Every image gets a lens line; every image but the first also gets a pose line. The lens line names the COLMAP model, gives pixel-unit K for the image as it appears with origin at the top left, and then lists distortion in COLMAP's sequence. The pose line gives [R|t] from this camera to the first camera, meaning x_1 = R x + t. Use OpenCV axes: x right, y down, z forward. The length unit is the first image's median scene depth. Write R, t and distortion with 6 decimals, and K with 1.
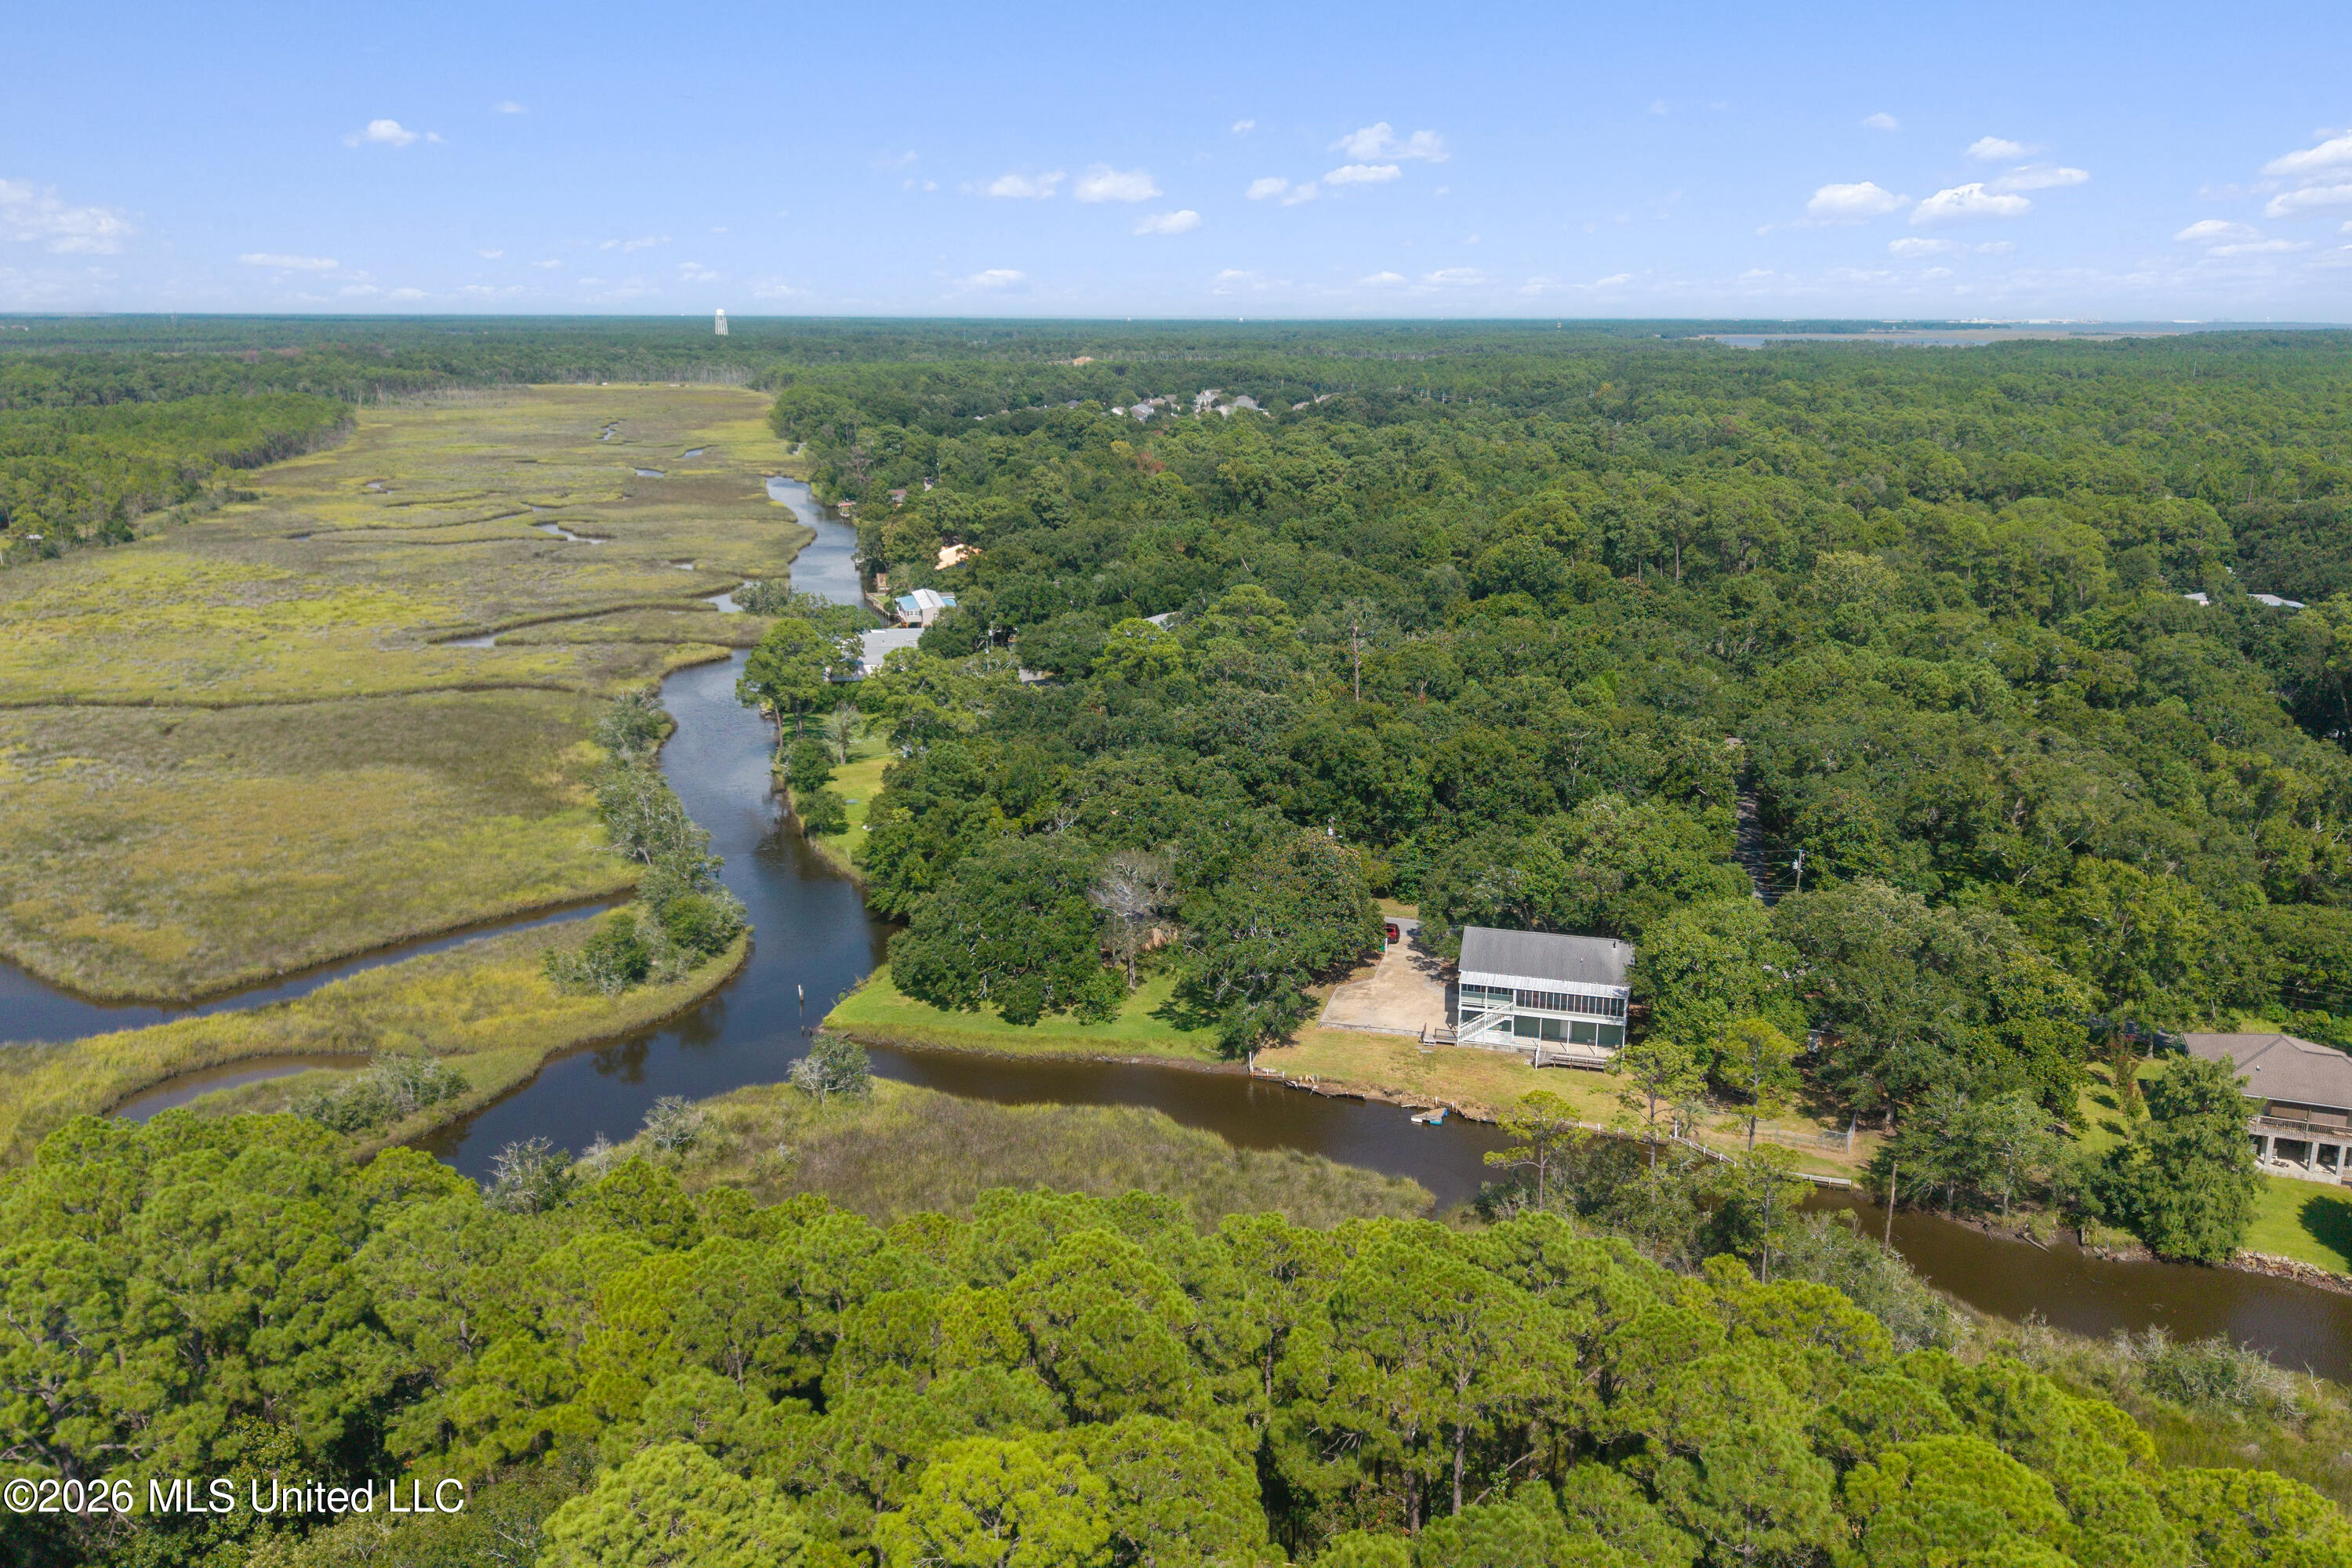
lens RADIAL K [[1925.0, 0, 1127.9], [0, 1925.0, 731.0], [0, 0, 1]] dist [0.111451, -0.282449]
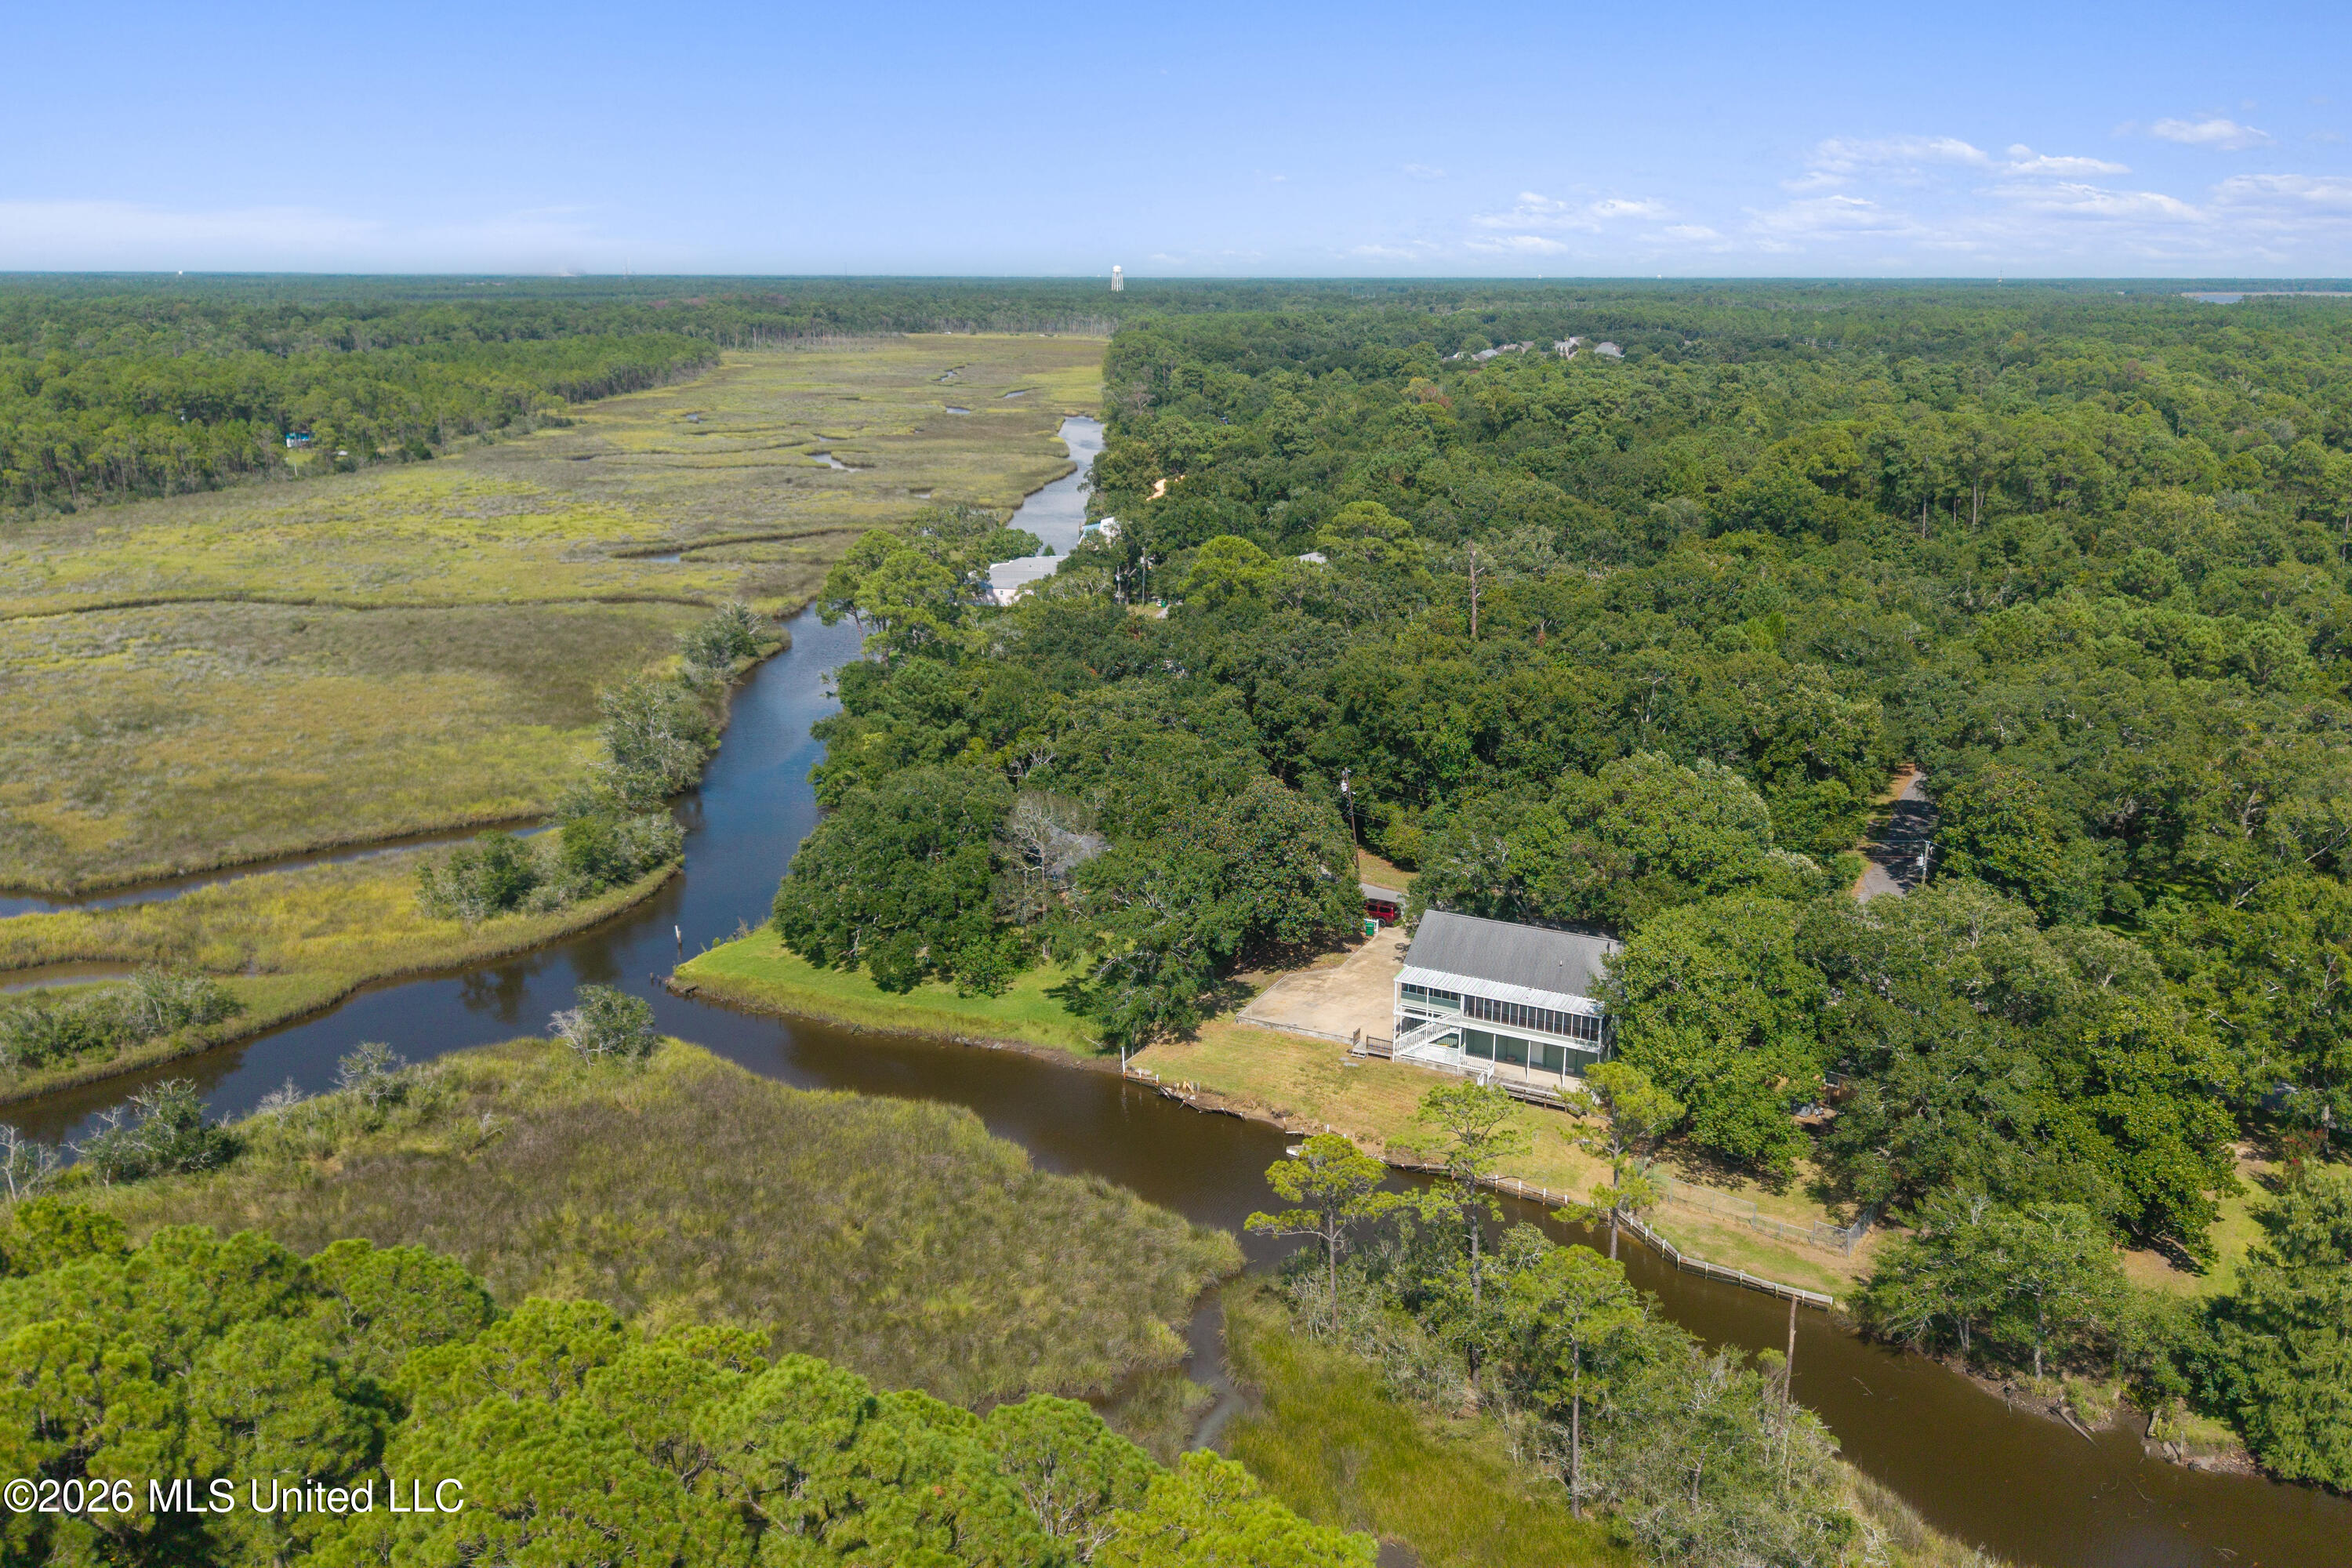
lens RADIAL K [[1872.9, 0, 1176.0], [0, 1872.9, 784.0], [0, 0, 1]] dist [0.105717, -0.221776]
pose [[0.978080, 0.055581, -0.200677, 0.206751], [-0.046650, 0.997711, 0.048965, 0.016447], [0.202939, -0.038530, 0.978433, 0.219552]]
